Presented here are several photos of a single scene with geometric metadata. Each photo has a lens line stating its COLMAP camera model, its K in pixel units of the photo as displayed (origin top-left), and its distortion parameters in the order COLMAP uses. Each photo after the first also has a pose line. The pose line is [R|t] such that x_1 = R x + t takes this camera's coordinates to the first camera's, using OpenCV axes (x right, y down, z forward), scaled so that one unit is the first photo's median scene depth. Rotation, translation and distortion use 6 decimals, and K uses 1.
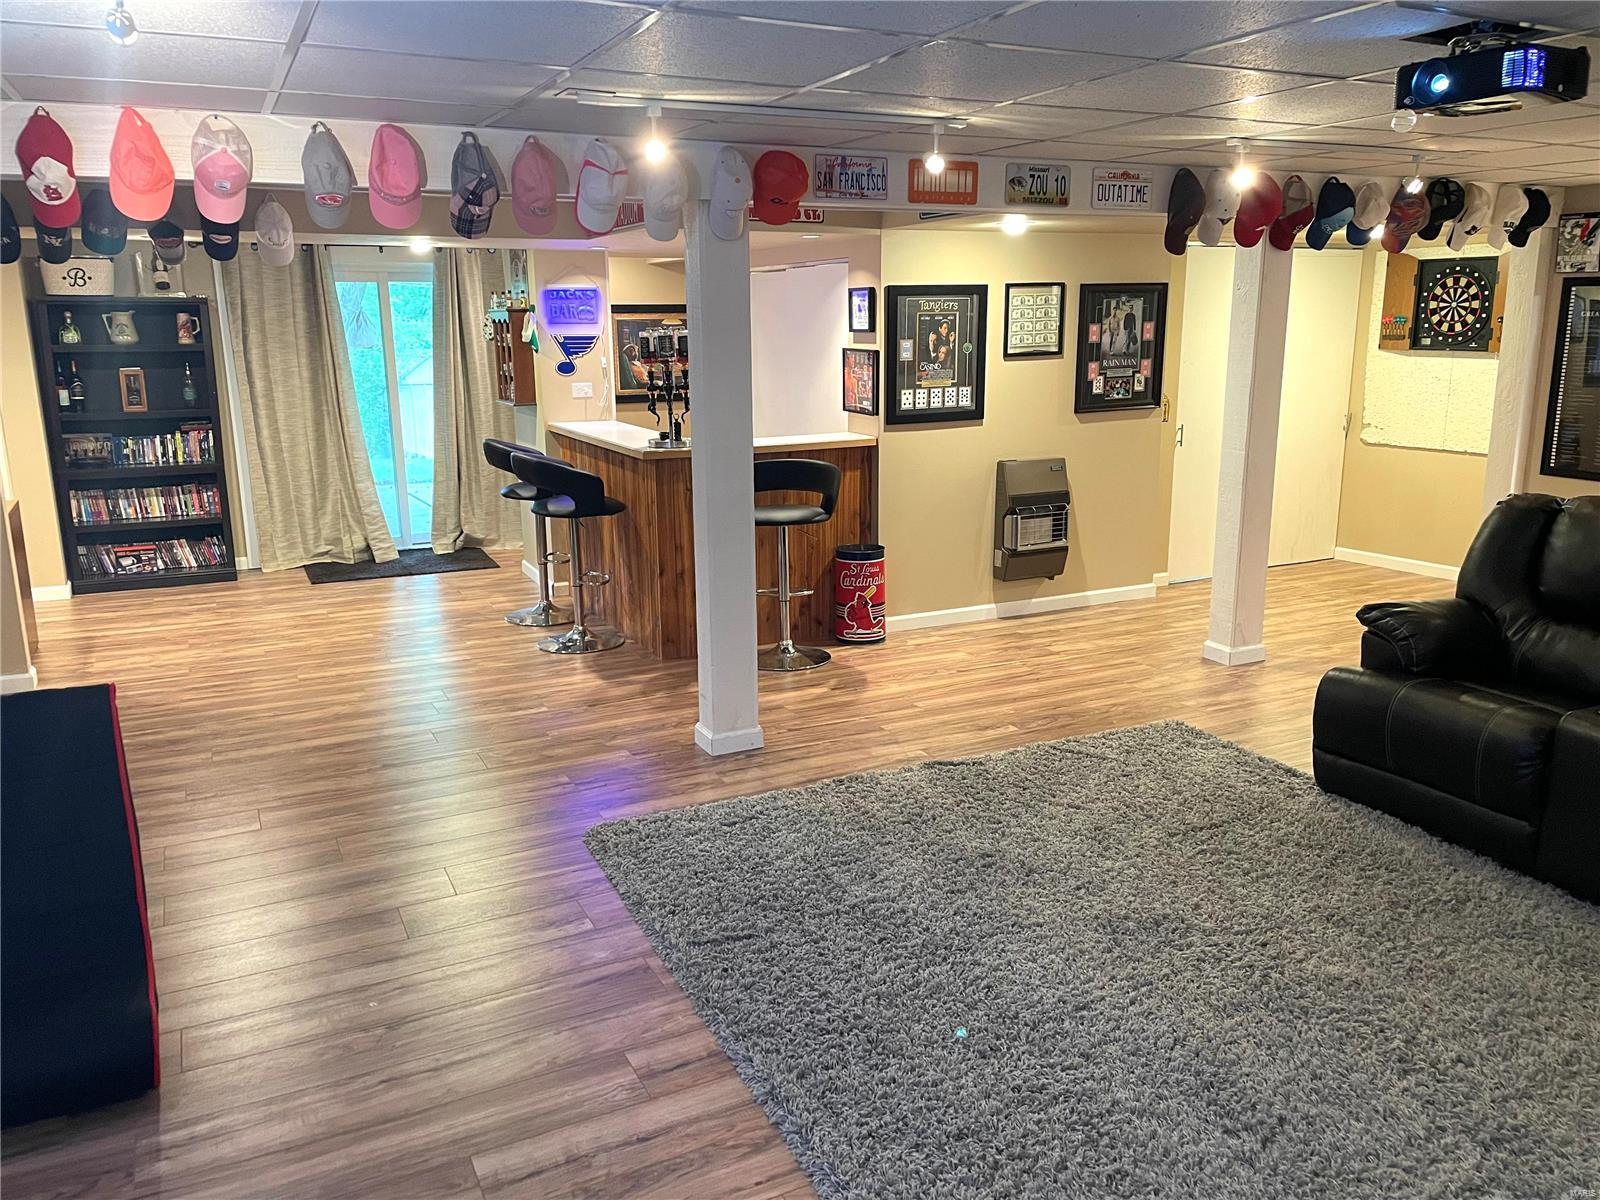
lens RADIAL K [[1217.6, 0, 804.3], [0, 1217.6, 598.0], [0, 0, 1]] dist [0.013781, 0.001725]
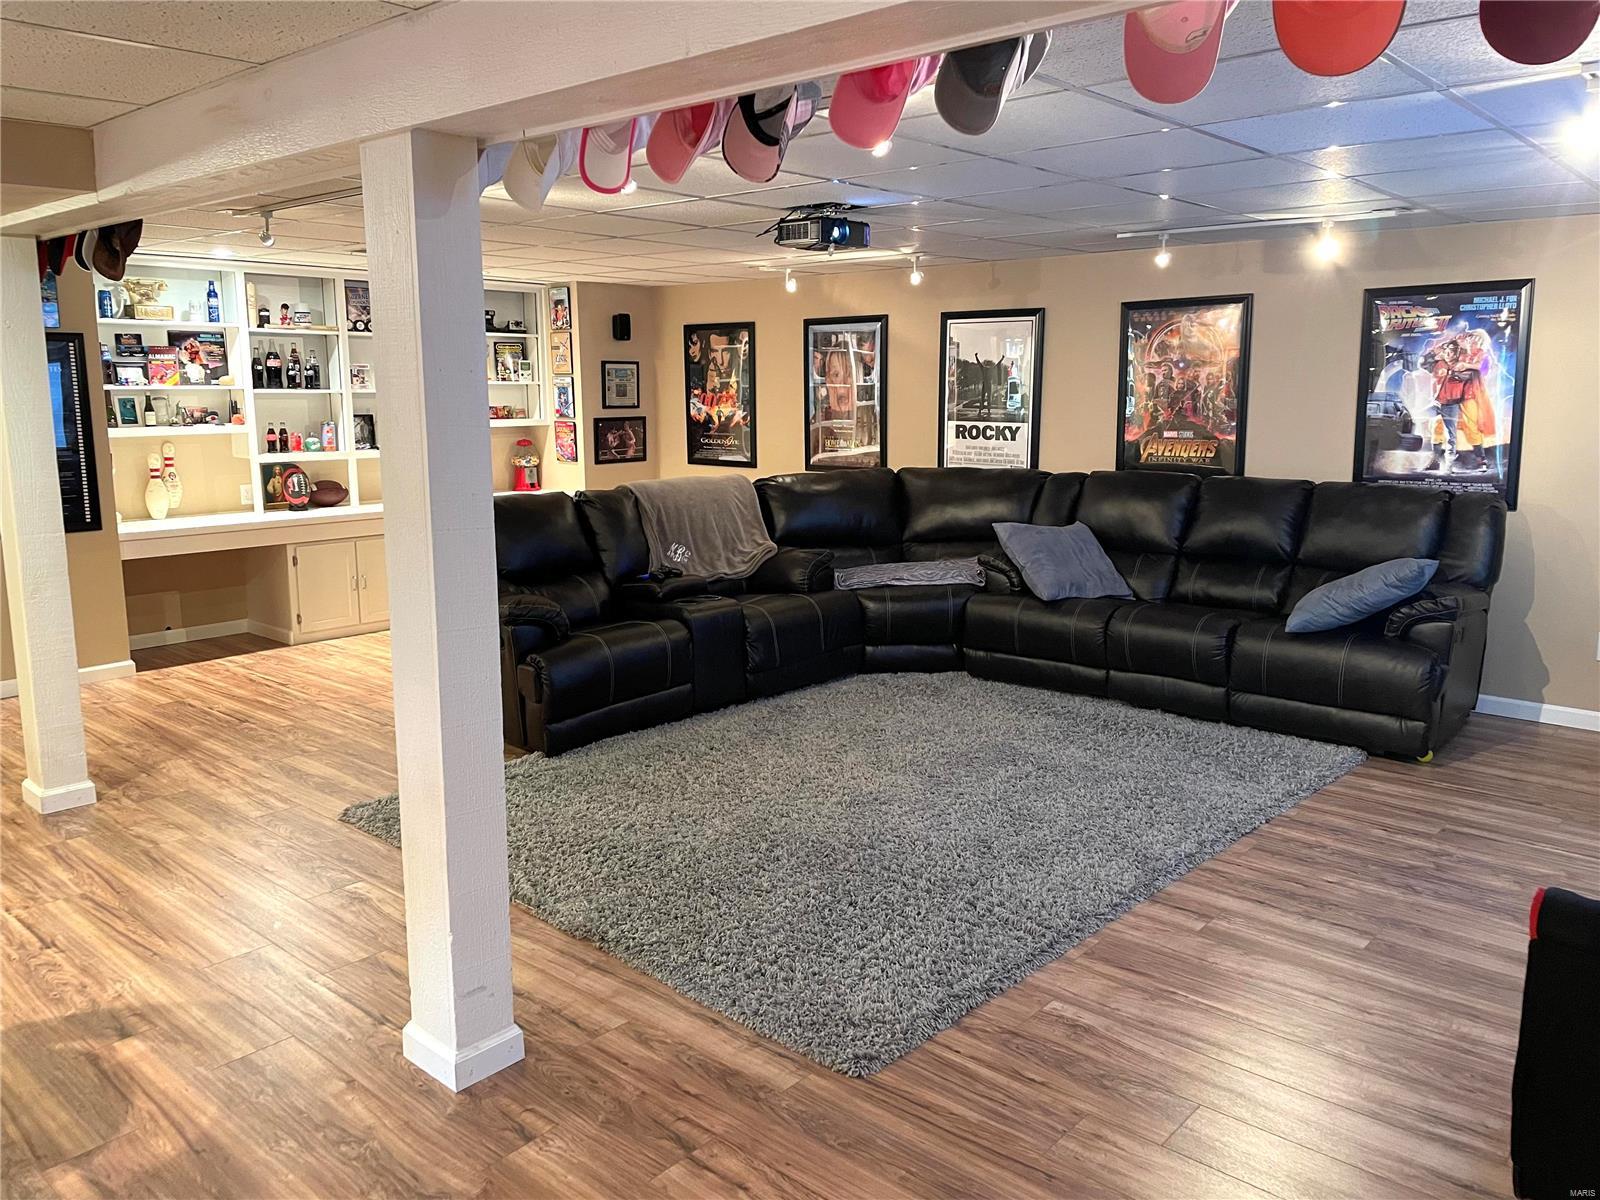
lens RADIAL K [[1217.6, 0, 802.9], [0, 1217.6, 598.7], [0, 0, 1]] dist [0.013781, 0.001725]
pose [[-0.378950, -0.157156, 0.911975, -0.685210], [0.217687, 0.942684, 0.252903, -0.221147], [-0.899449, 0.294363, -0.323019, 1.061902]]
